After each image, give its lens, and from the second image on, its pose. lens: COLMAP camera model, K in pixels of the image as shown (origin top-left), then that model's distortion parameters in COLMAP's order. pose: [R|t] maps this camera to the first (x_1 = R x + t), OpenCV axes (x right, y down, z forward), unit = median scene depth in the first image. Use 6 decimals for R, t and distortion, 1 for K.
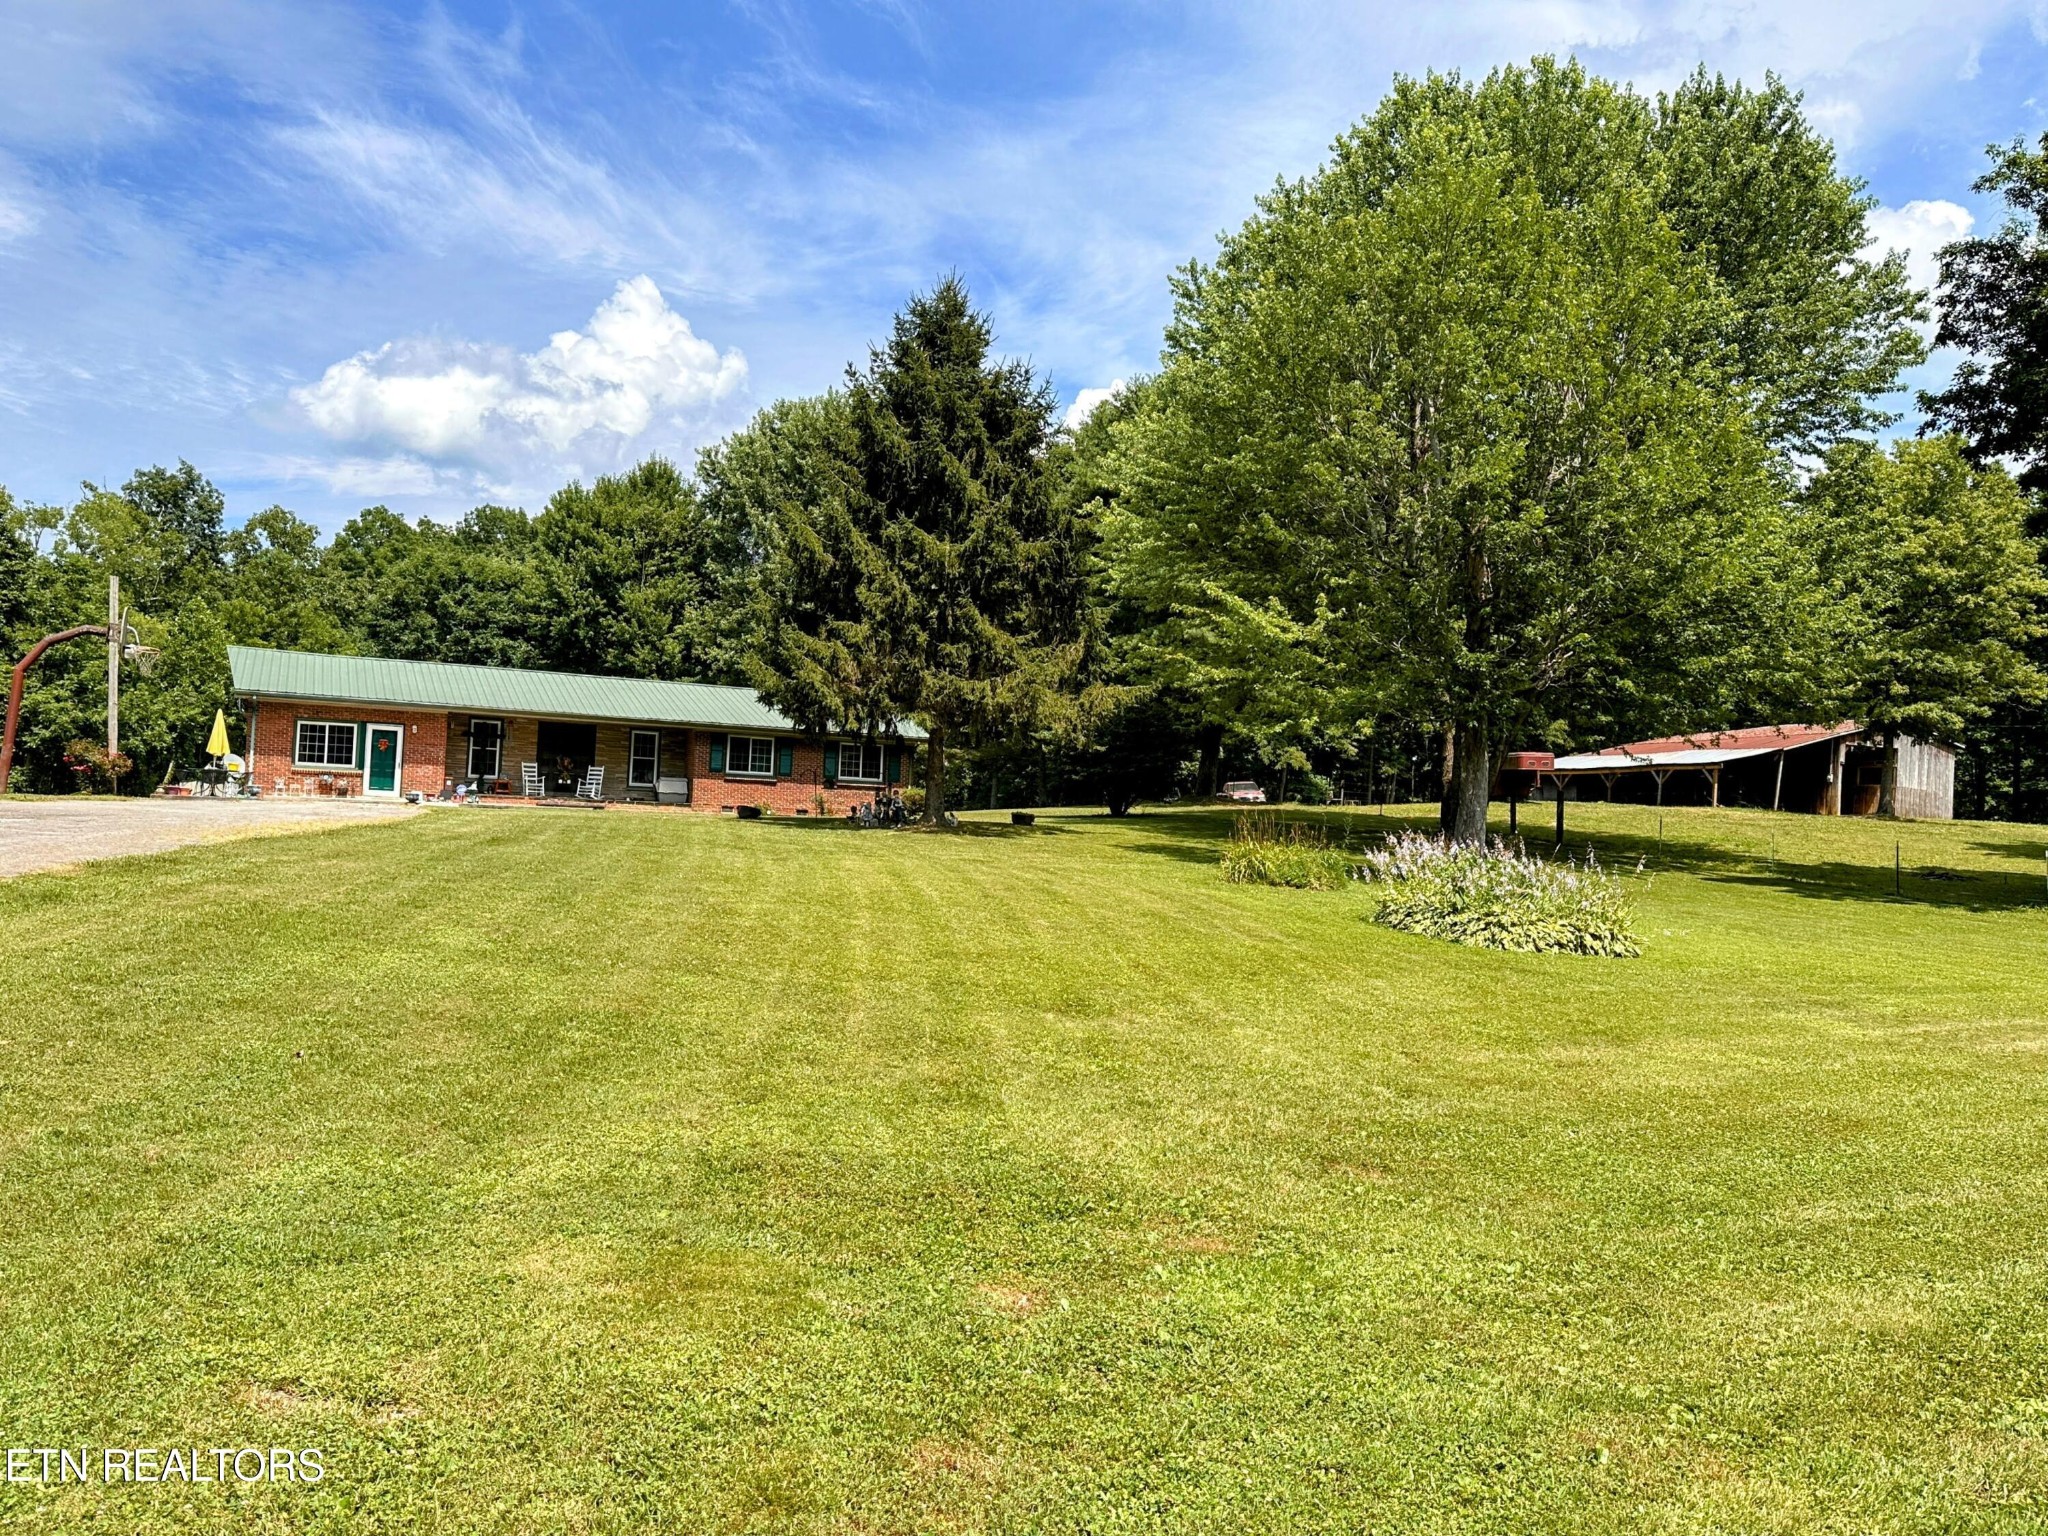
lens RADIAL K [[1552.5, 0, 1024.0], [0, 1552.5, 768.0], [0, 0, 1]] dist [0.095622, -0.137099]
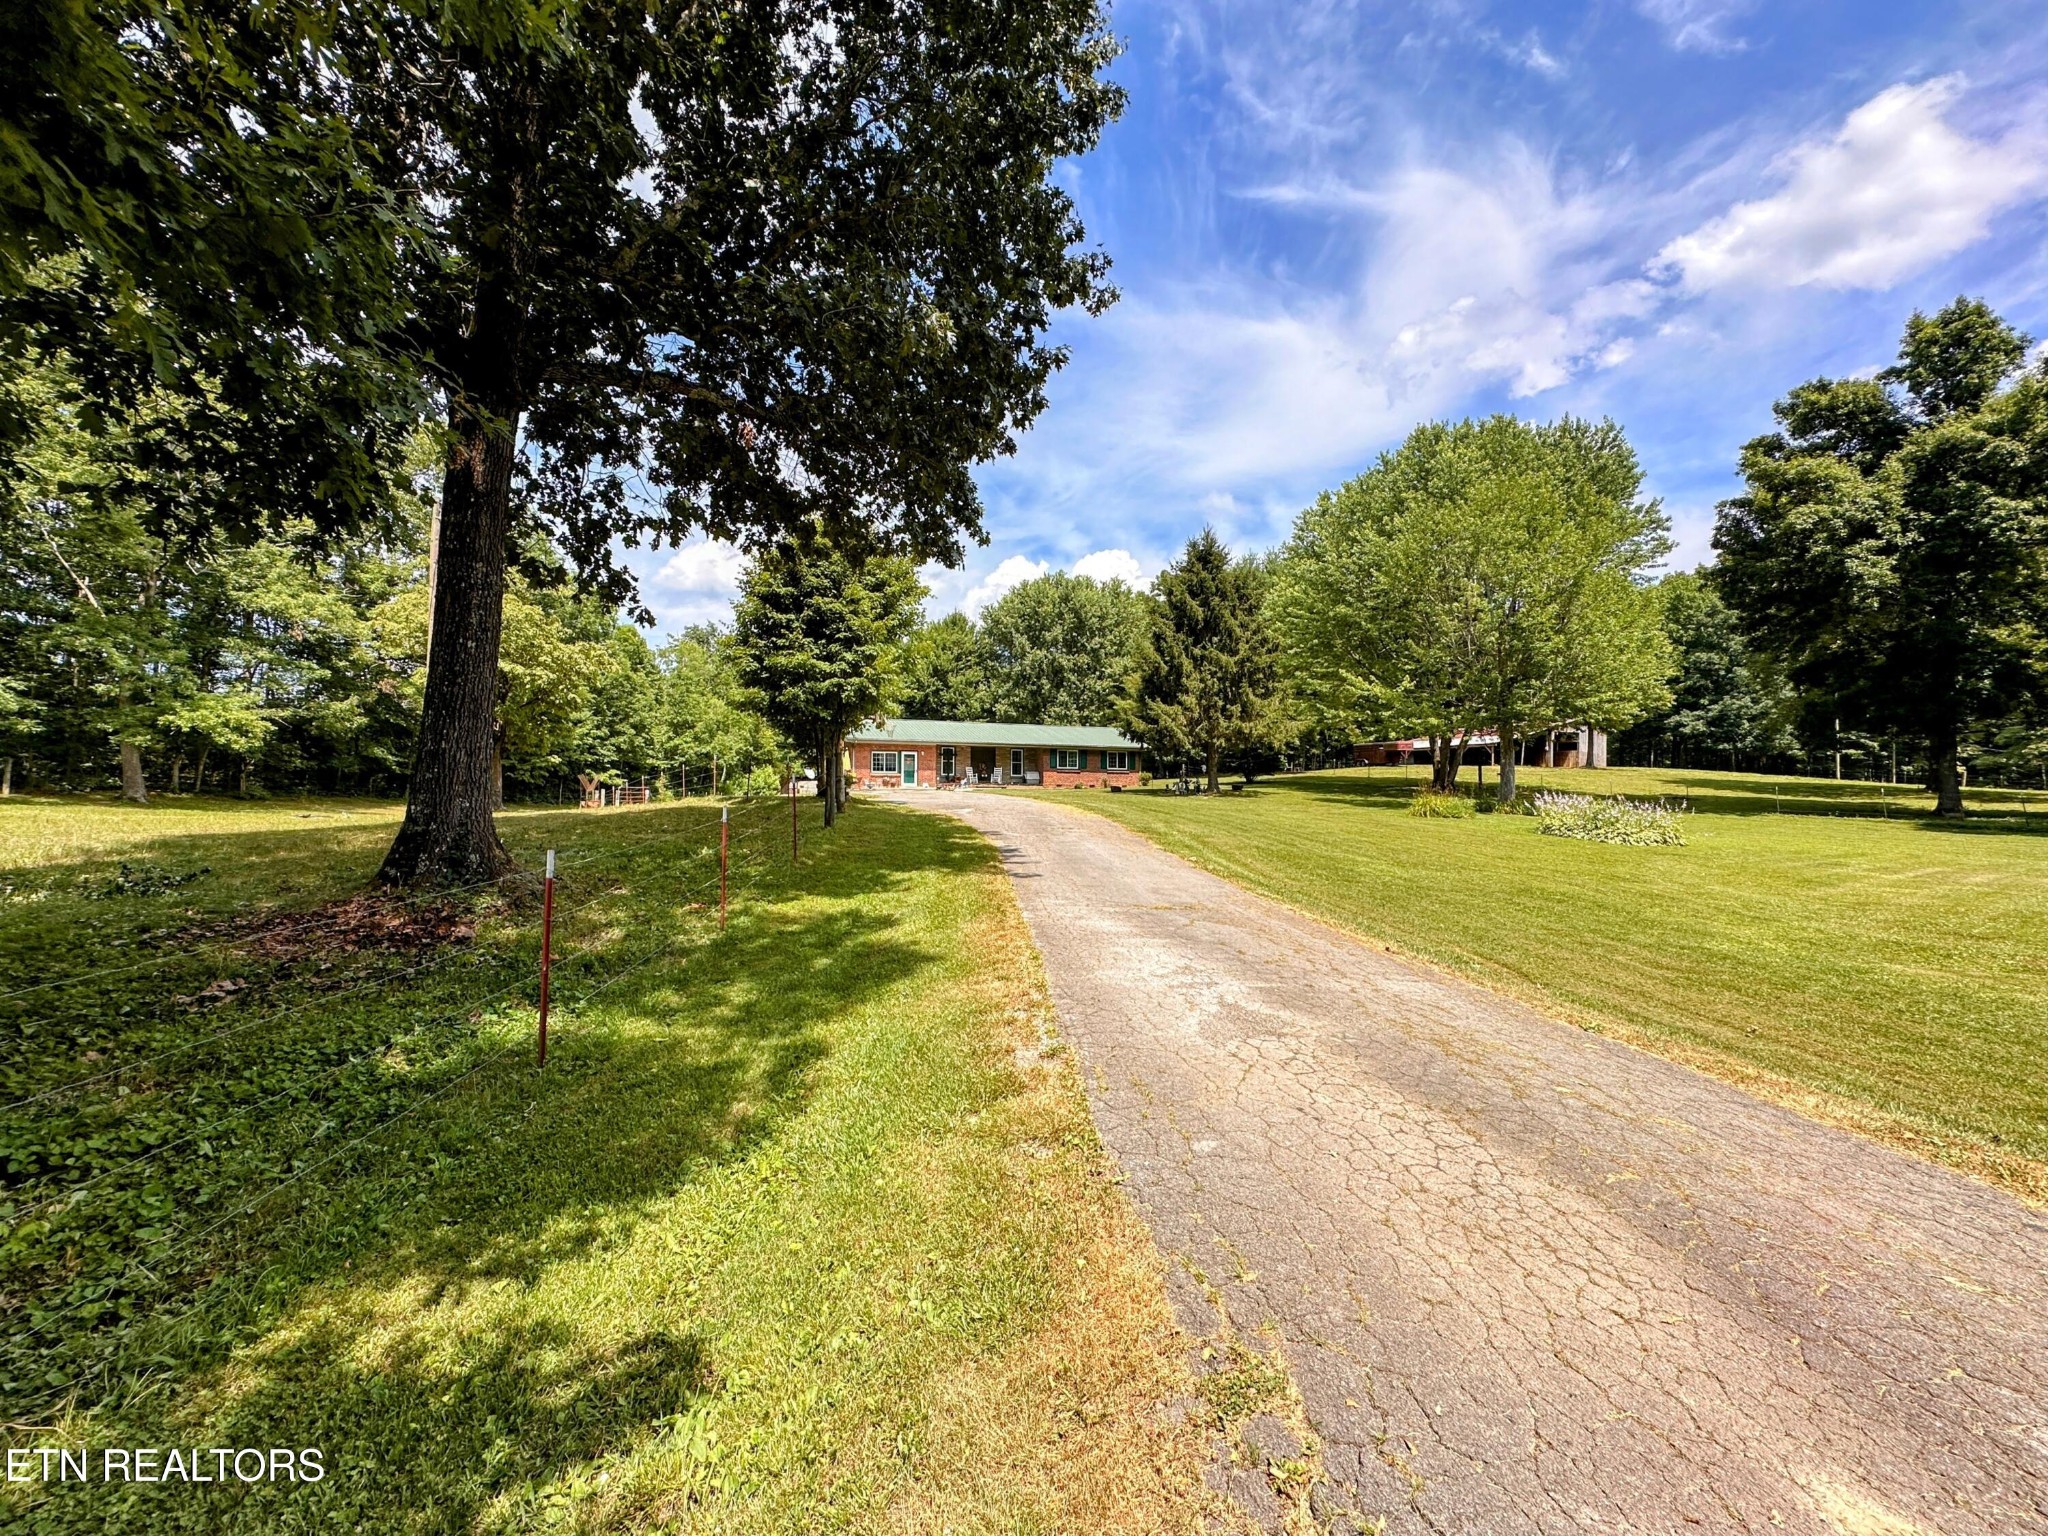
lens RADIAL K [[816.0, 0, 1023.4], [0, 816.0, 768.1], [0, 0, 1]] dist [-0.002701, 0.000517]
pose [[0.999202, -0.036051, -0.017186, -0.225357], [0.036346, 0.999192, 0.017153, -0.017935], [0.016553, -0.017764, 0.999705, -0.074211]]
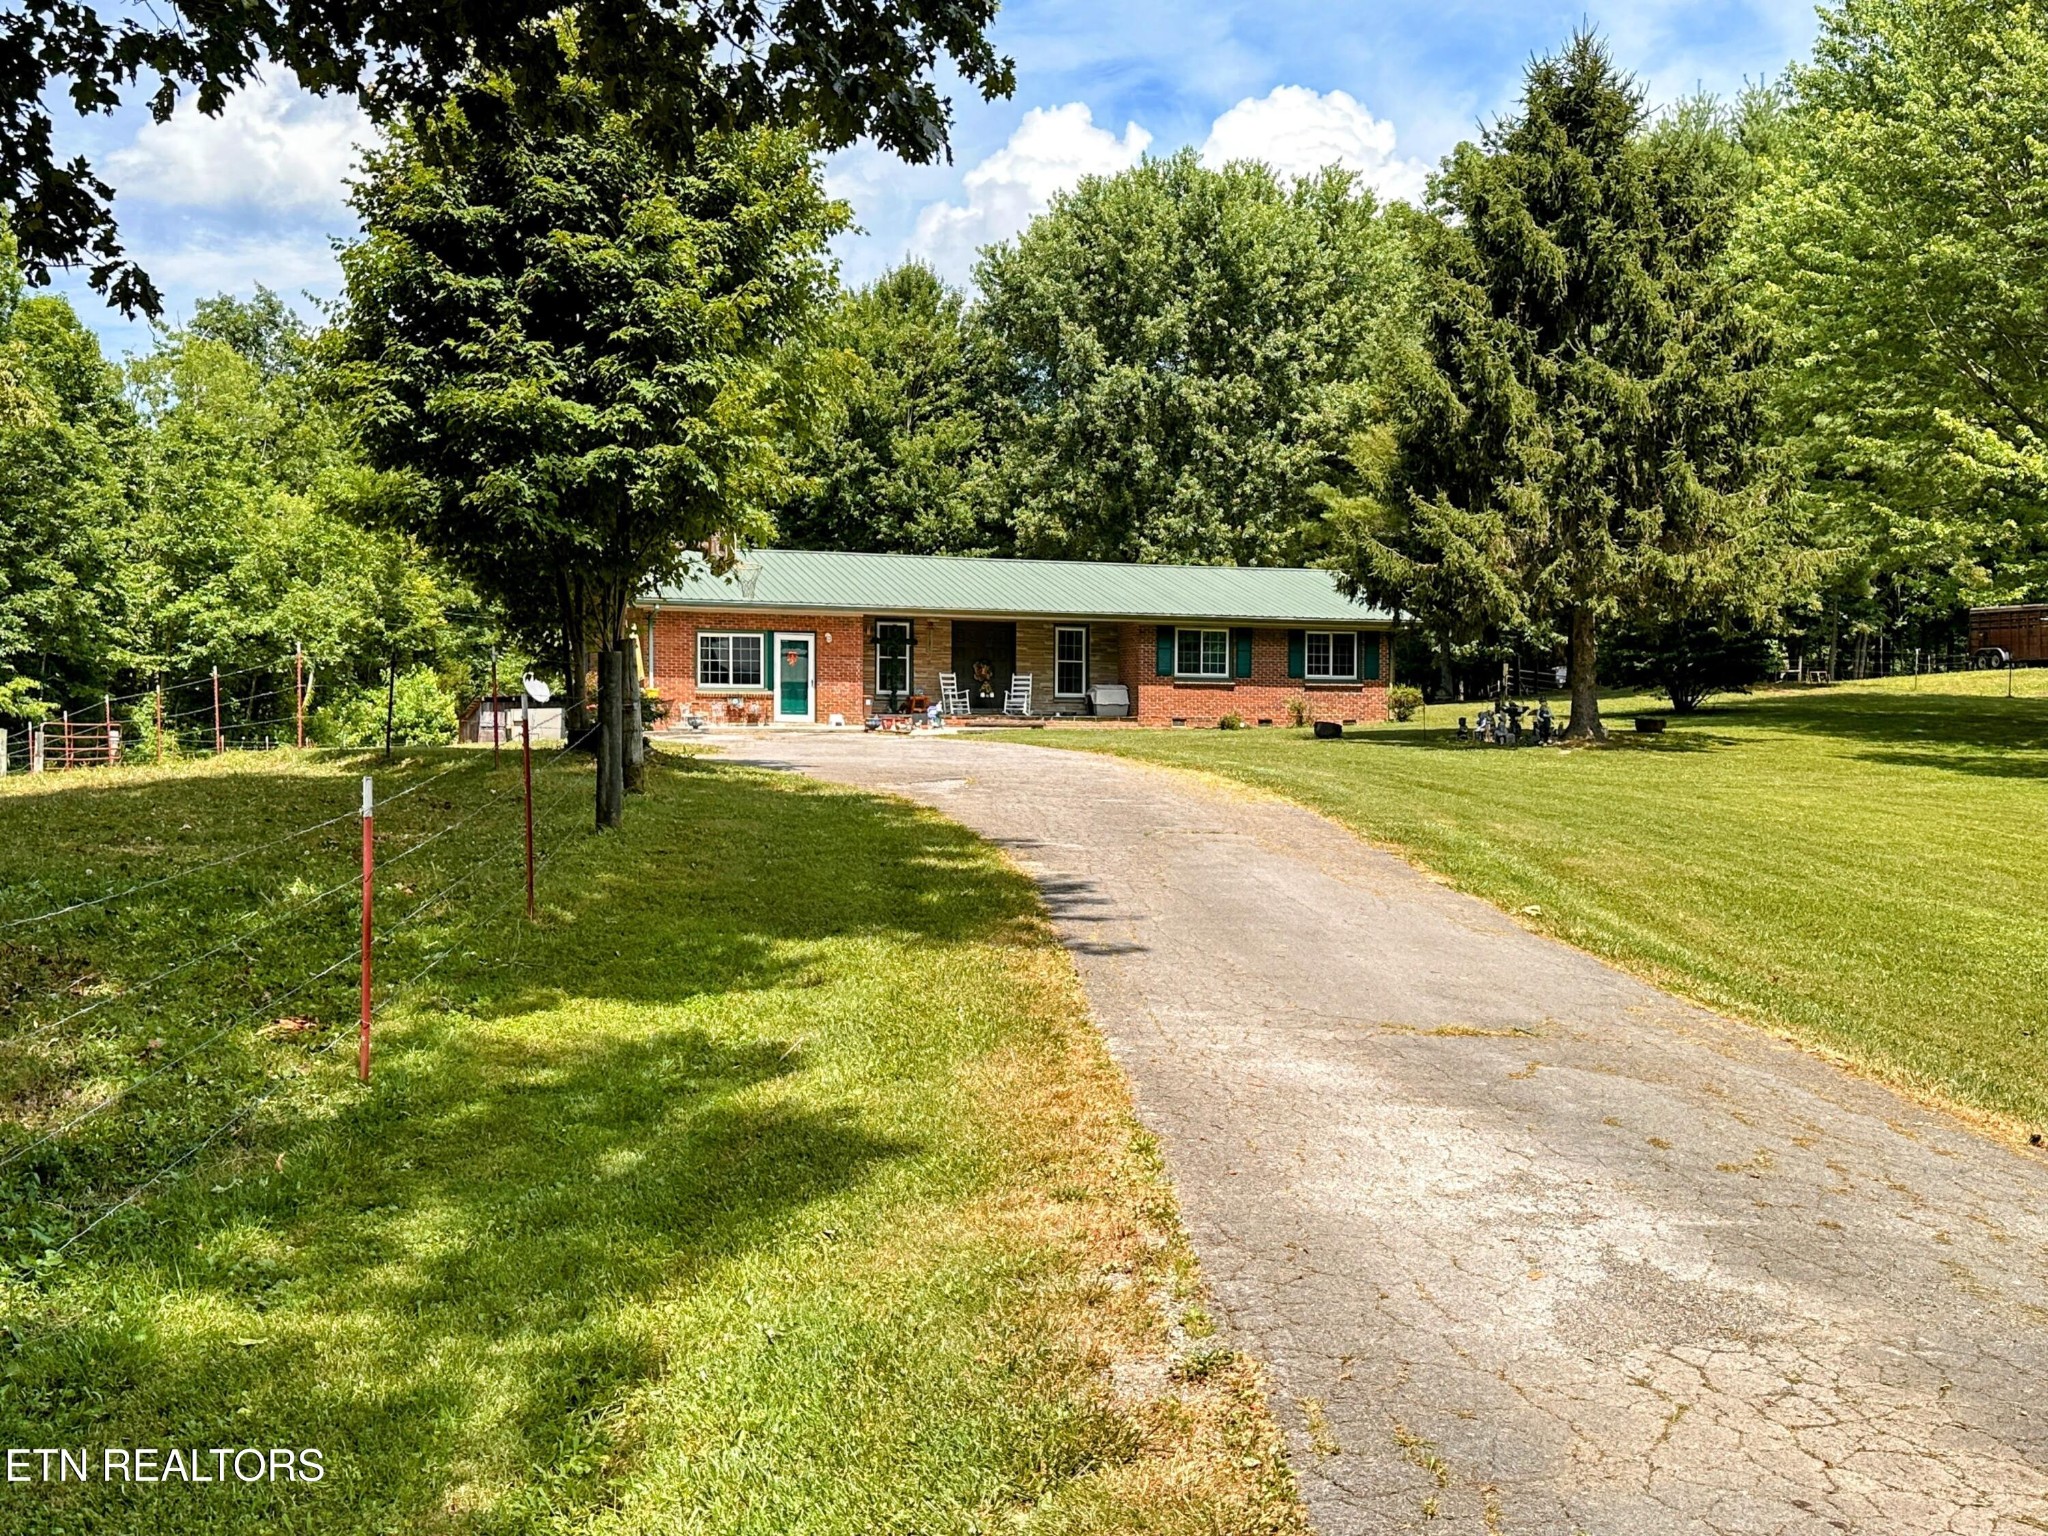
lens RADIAL K [[2108.0, 0, 1022.2], [0, 2108.0, 776.7], [0, 0, 1]] dist [0.192264, -0.396941]
pose [[0.998265, -0.034176, -0.047955, -0.226998], [0.037236, 0.997227, 0.064434, -0.018716], [0.045620, -0.066108, 0.996769, -0.080378]]
